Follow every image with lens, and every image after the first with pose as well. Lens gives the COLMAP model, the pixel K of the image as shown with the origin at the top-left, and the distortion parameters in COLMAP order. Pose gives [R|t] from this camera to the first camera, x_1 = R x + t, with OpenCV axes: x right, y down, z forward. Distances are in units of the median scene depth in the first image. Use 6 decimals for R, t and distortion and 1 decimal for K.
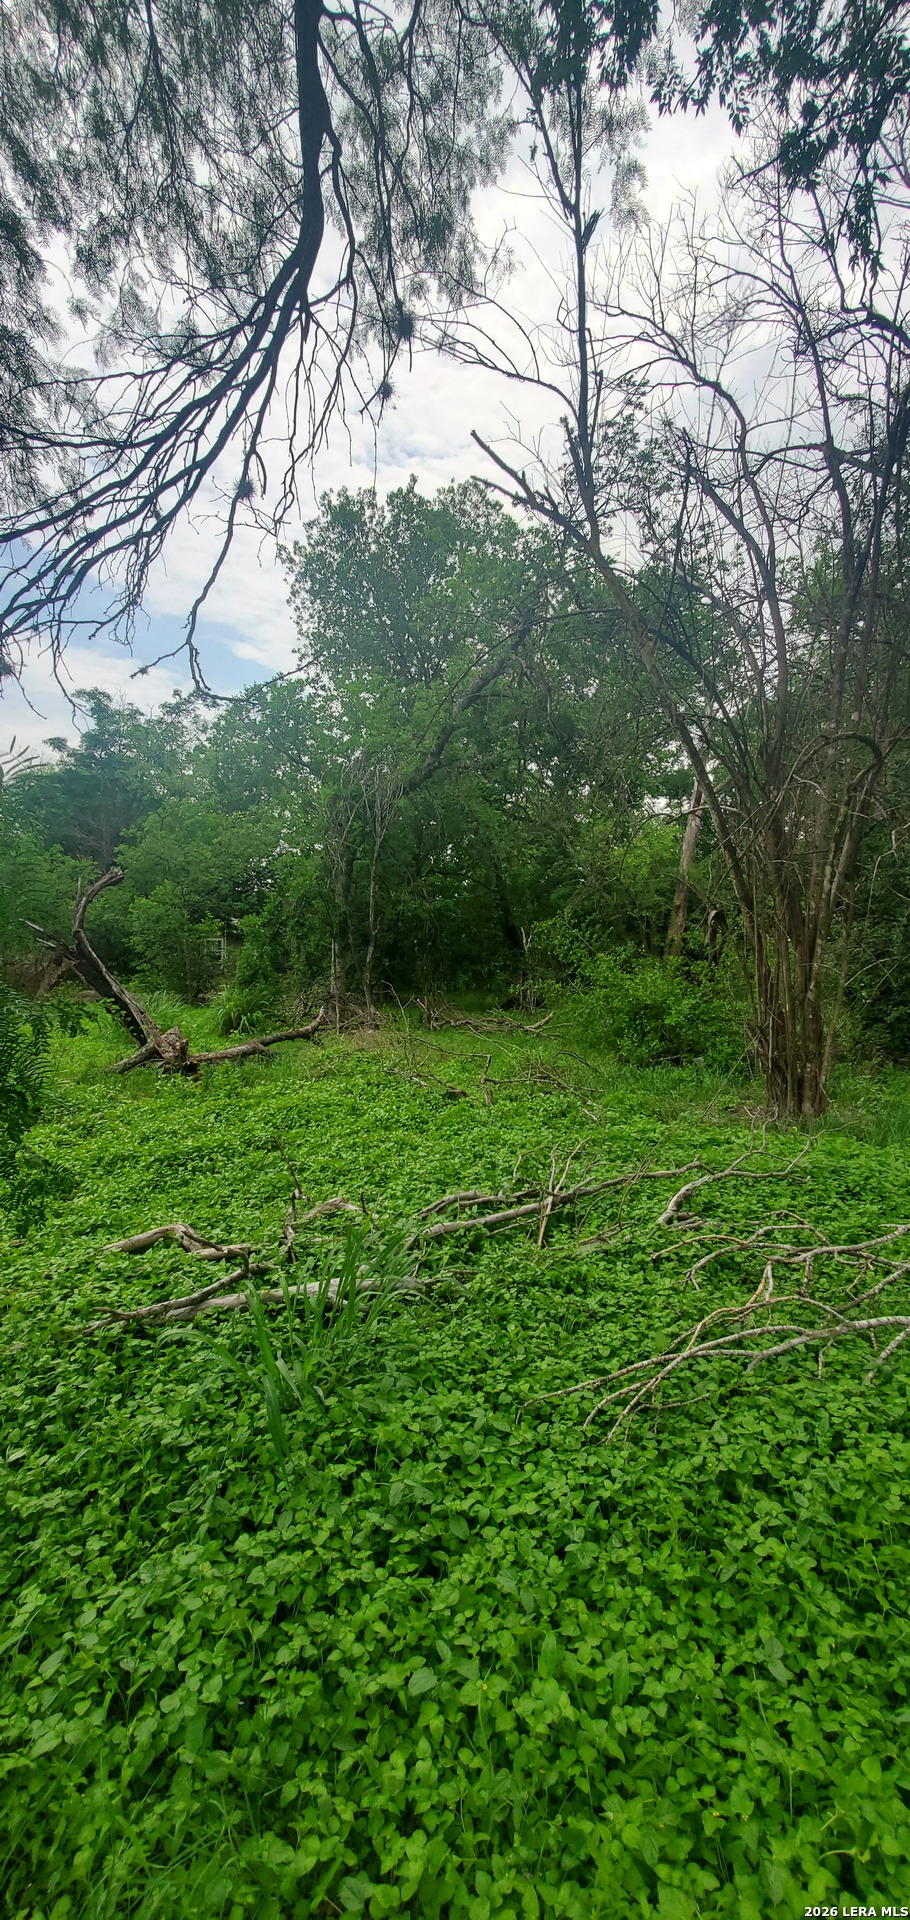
lens RADIAL K [[748.5, 0, 422.4], [0, 748.5, 947.4], [0, 0, 1]] dist [-0.000358, -0.003647]
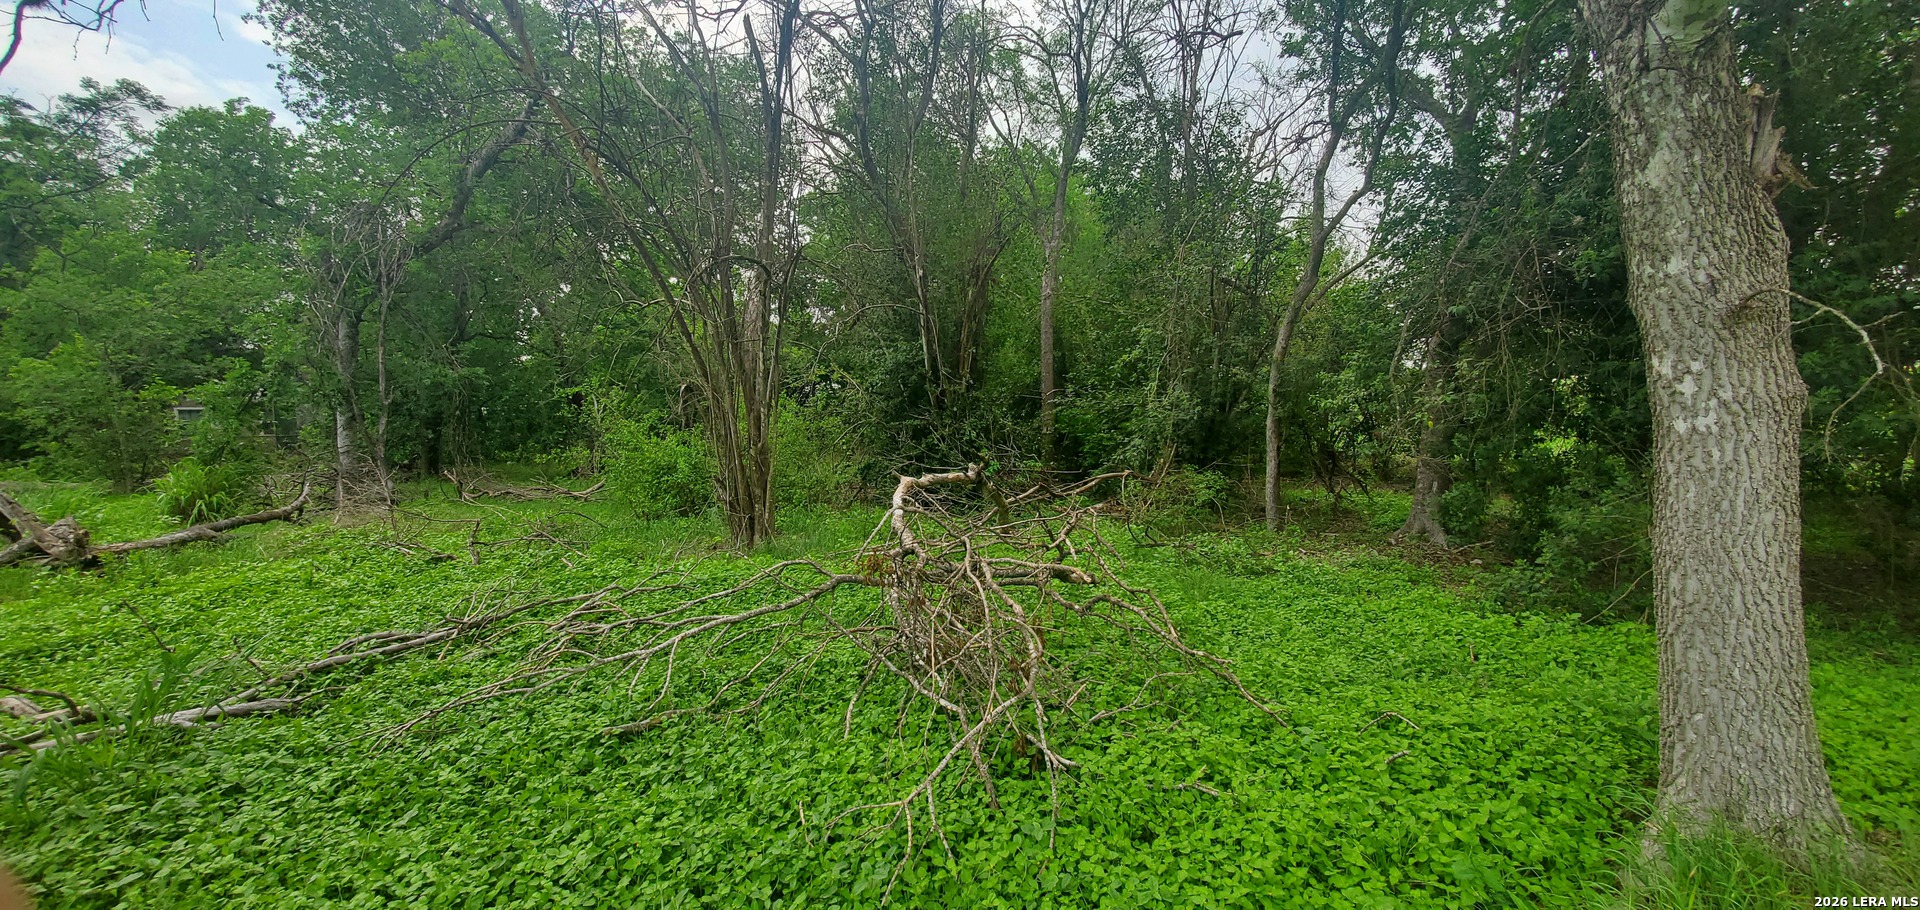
lens RADIAL K [[748.5, 0, 960.0], [0, 748.5, 455.0], [0, 0, 1]] dist [-0.000358, -0.003647]
pose [[0.875728, -0.038105, 0.481298, 0.150673], [0.010547, 0.998153, 0.059834, -0.003696], [-0.482689, -0.047322, 0.874512, -0.219708]]
